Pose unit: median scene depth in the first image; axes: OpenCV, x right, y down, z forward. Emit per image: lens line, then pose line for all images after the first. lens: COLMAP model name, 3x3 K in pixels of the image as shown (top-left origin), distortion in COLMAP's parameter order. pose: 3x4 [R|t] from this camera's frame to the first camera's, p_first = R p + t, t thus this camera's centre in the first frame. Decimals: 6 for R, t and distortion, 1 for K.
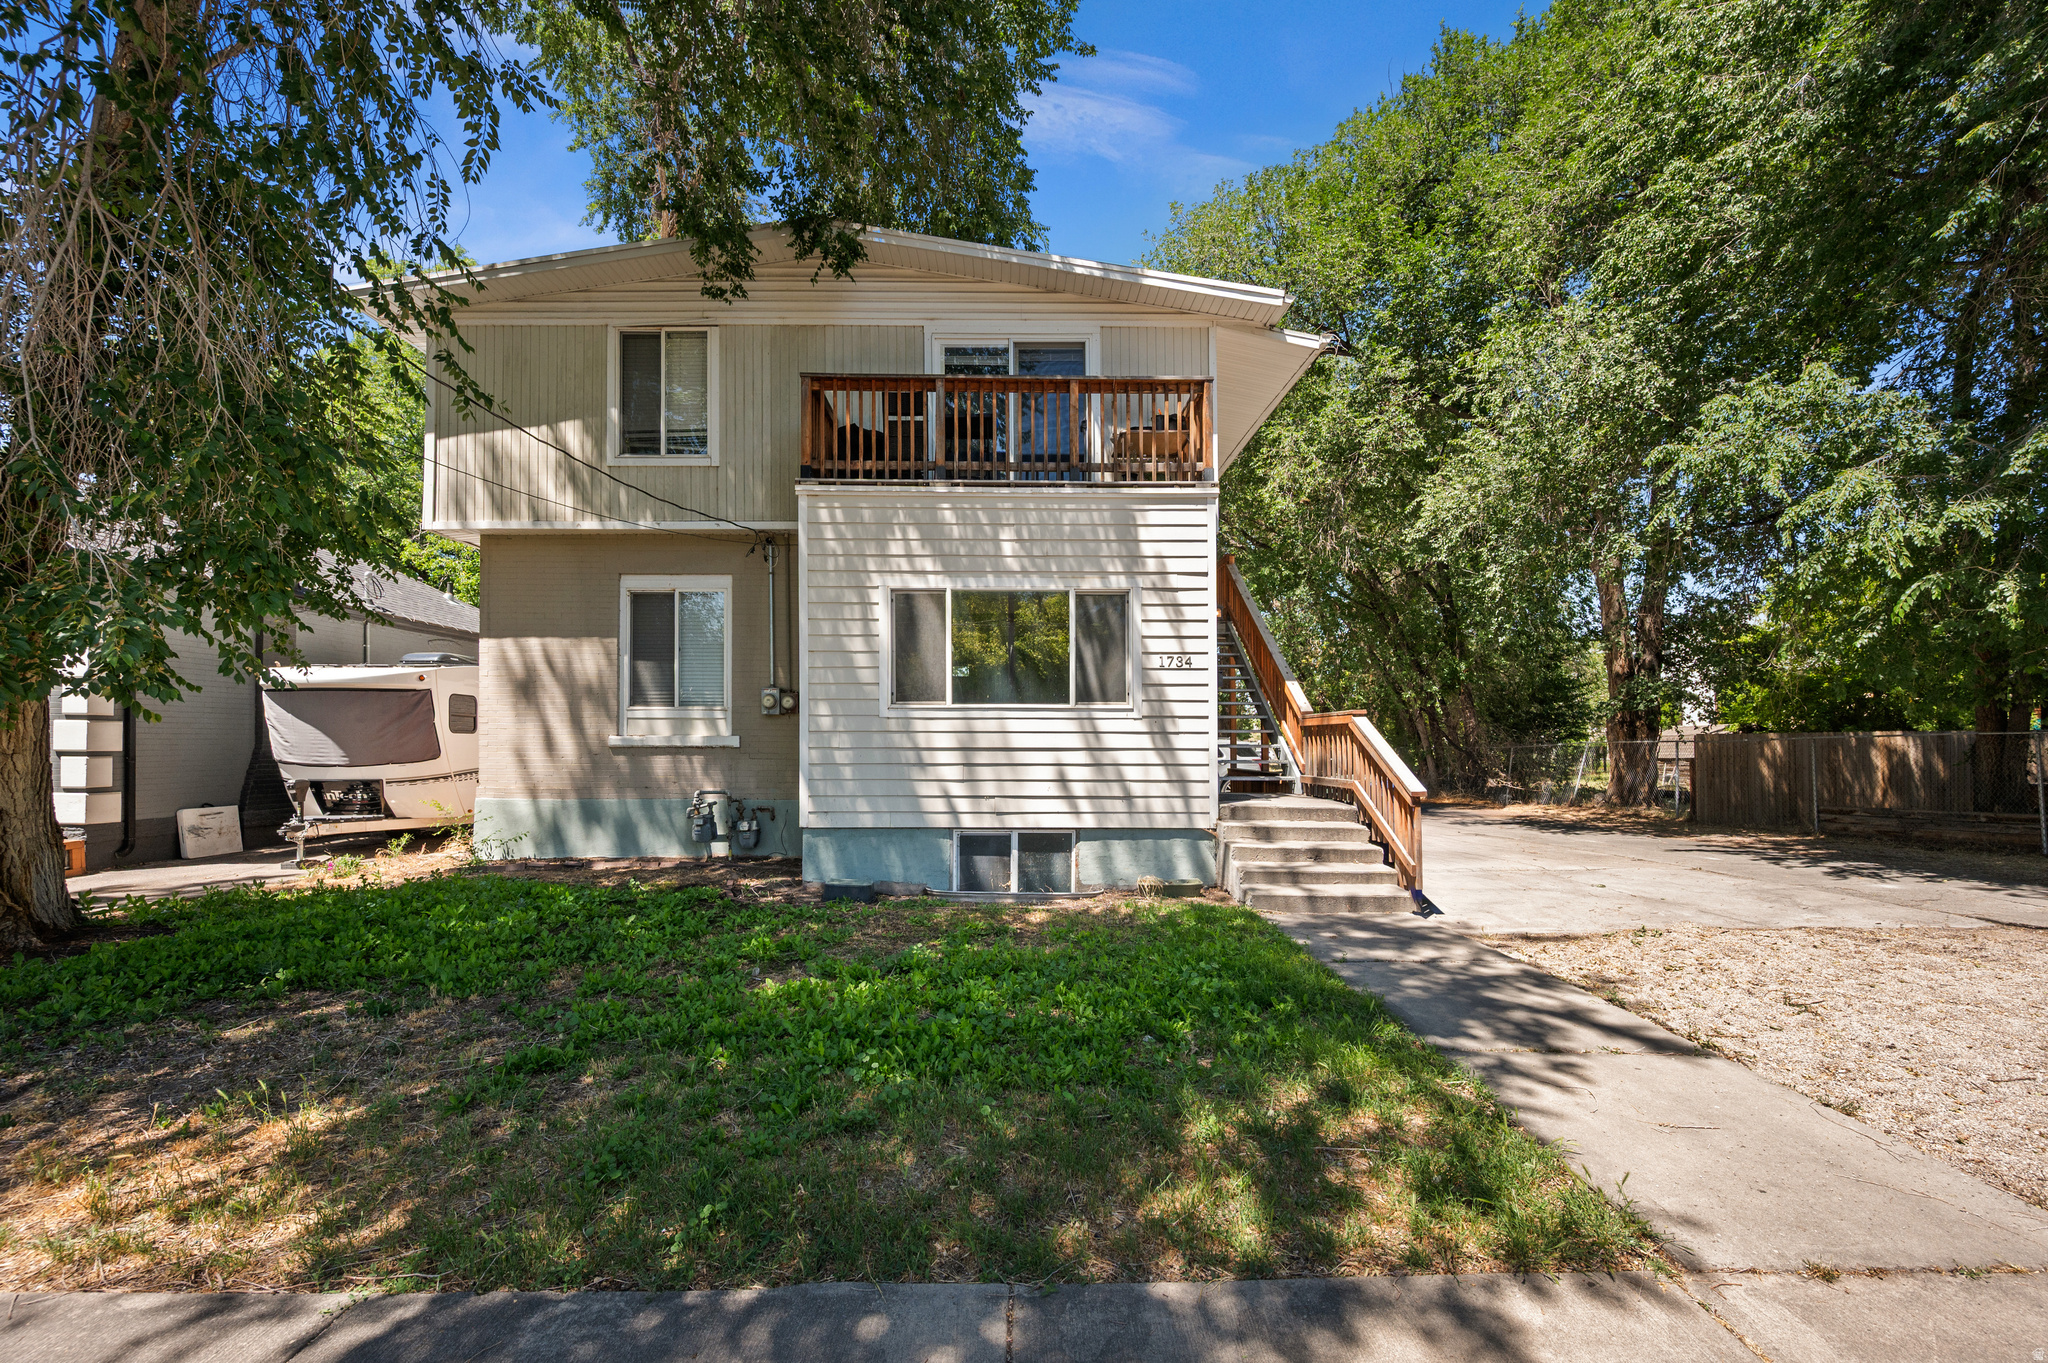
lens RADIAL K [[824.9, 0, 1090.5], [0, 824.9, 732.5], [0, 0, 1]] dist [0.003973, -0.000442]
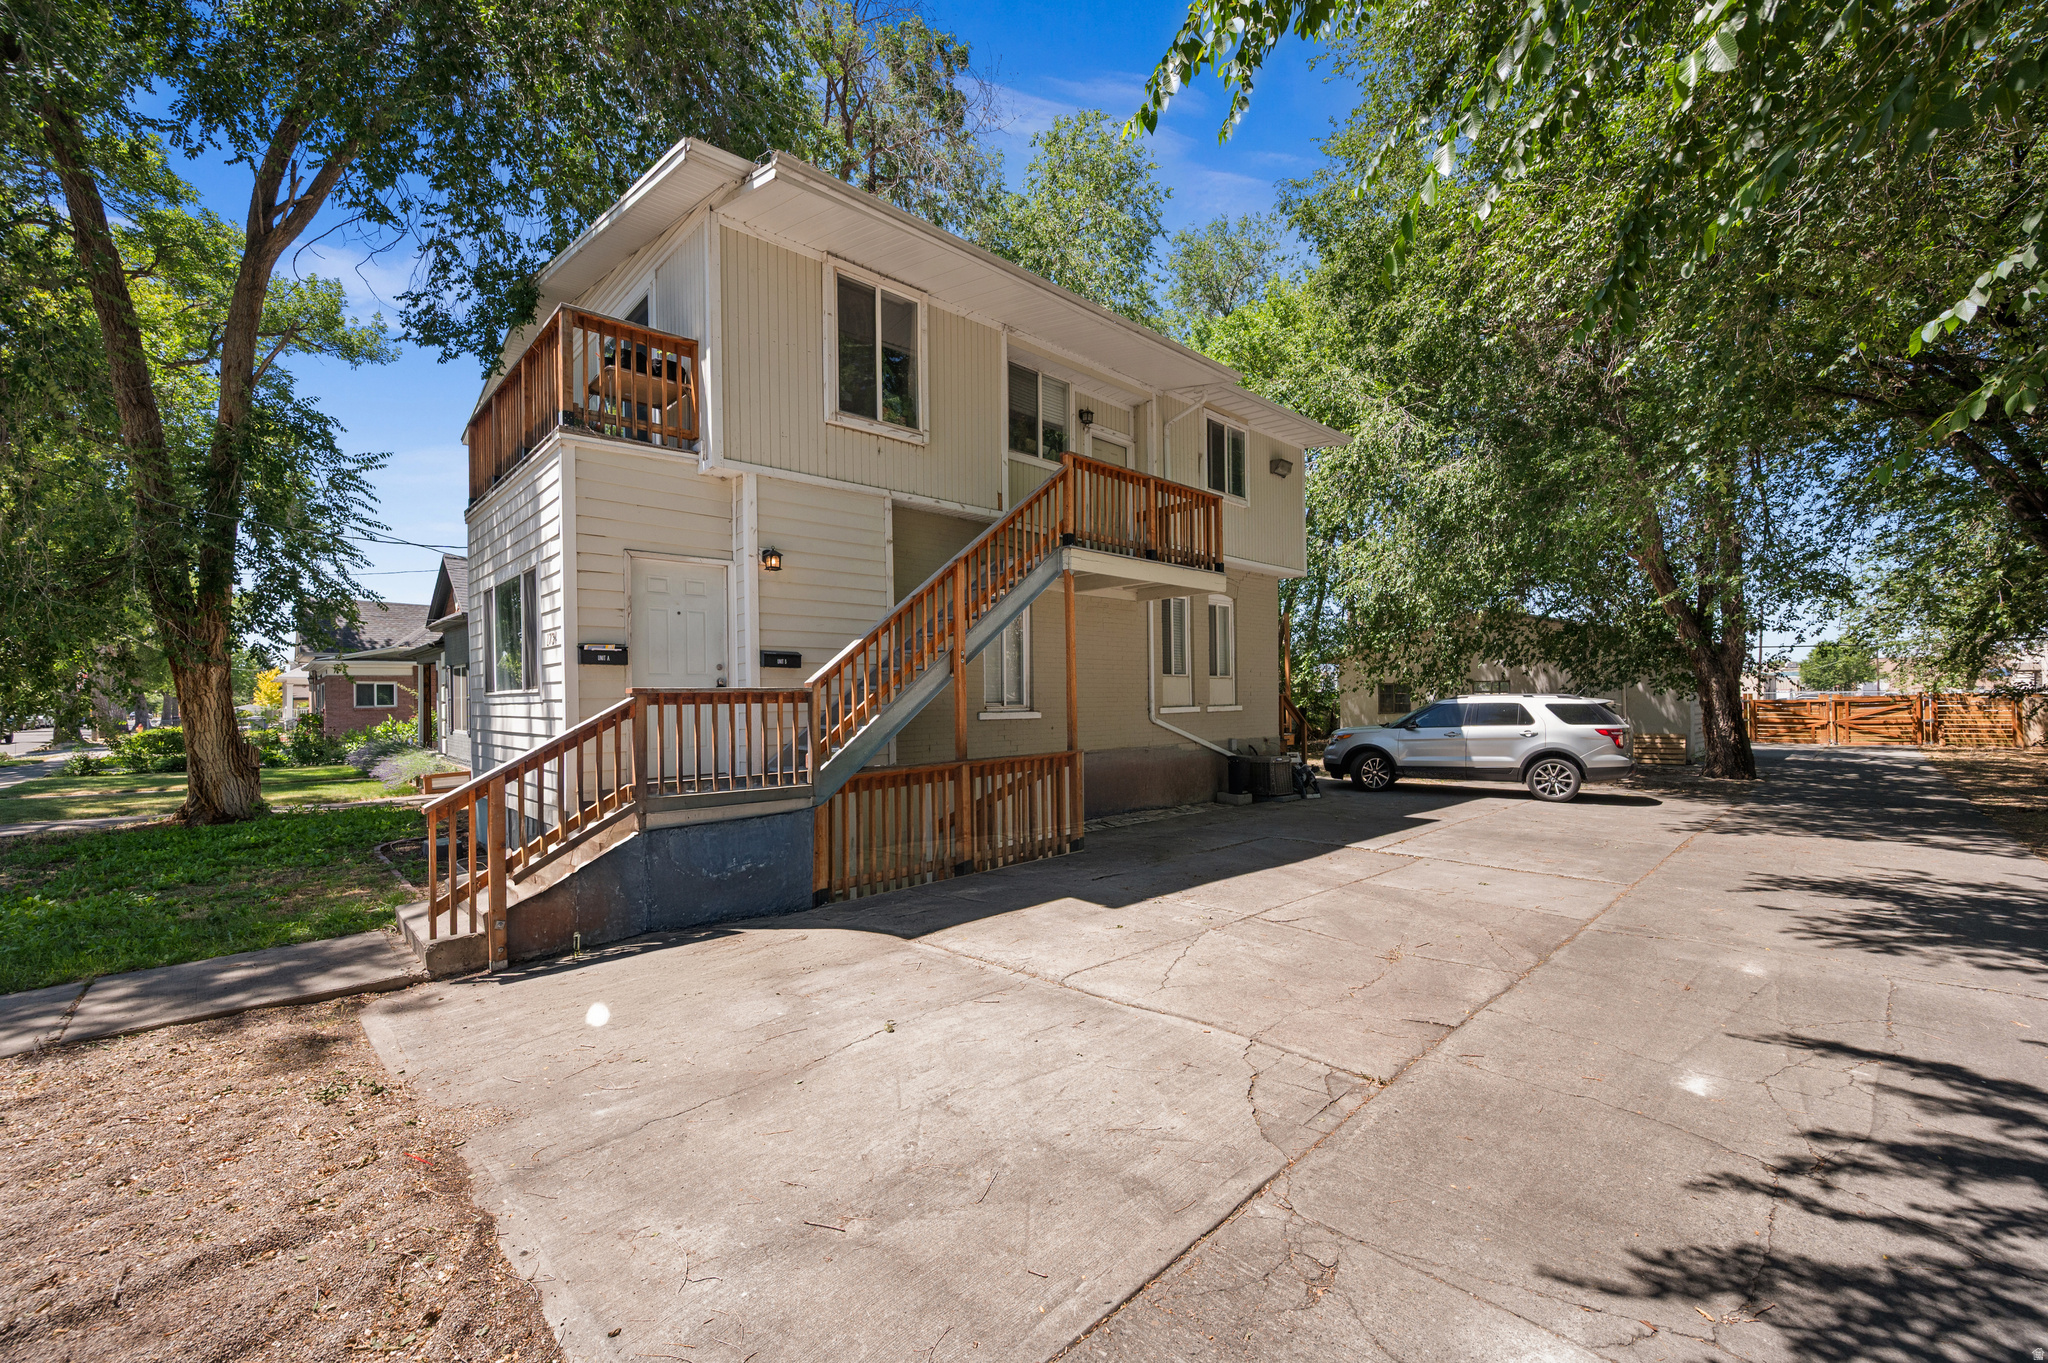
lens RADIAL K [[824.9, 0, 1008.4], [0, 824.9, 695.8], [0, 0, 1]] dist [0.003973, -0.000442]
pose [[0.664767, -0.014007, -0.746920, 1.094290], [0.027312, 0.999611, 0.005562, -0.015575], [0.746552, -0.024097, 0.664891, 0.762415]]
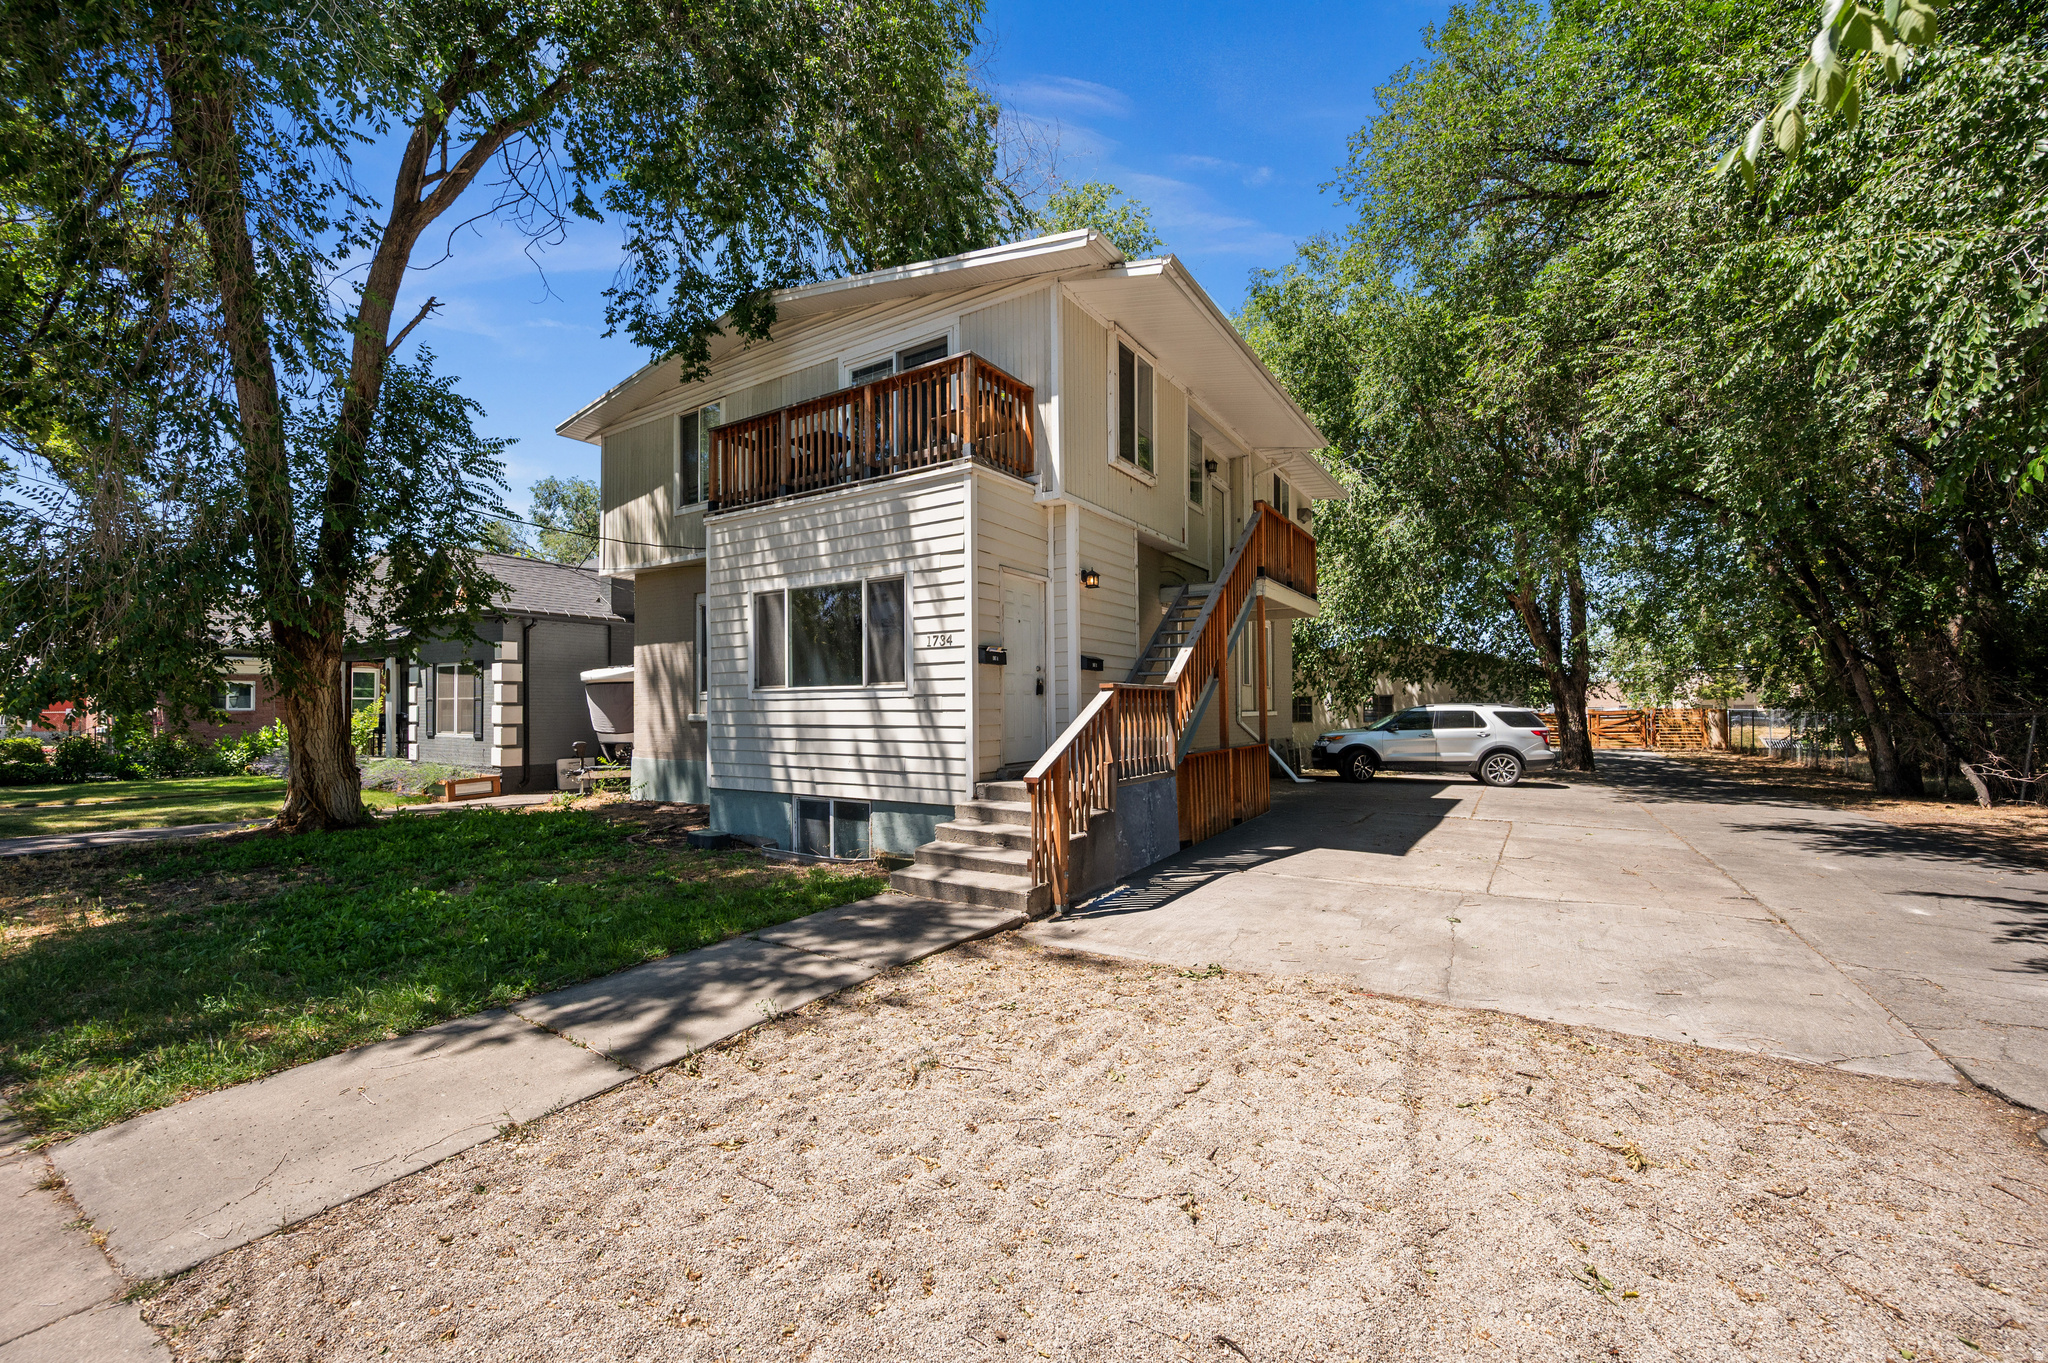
lens RADIAL K [[824.9, 0, 1014.1], [0, 824.9, 693.9], [0, 0, 1]] dist [0.003973, -0.000442]
pose [[0.829745, -0.017687, -0.557862, 0.746005], [0.016558, 0.999838, -0.007071, -0.011679], [0.557897, -0.003370, 0.829904, 0.208794]]
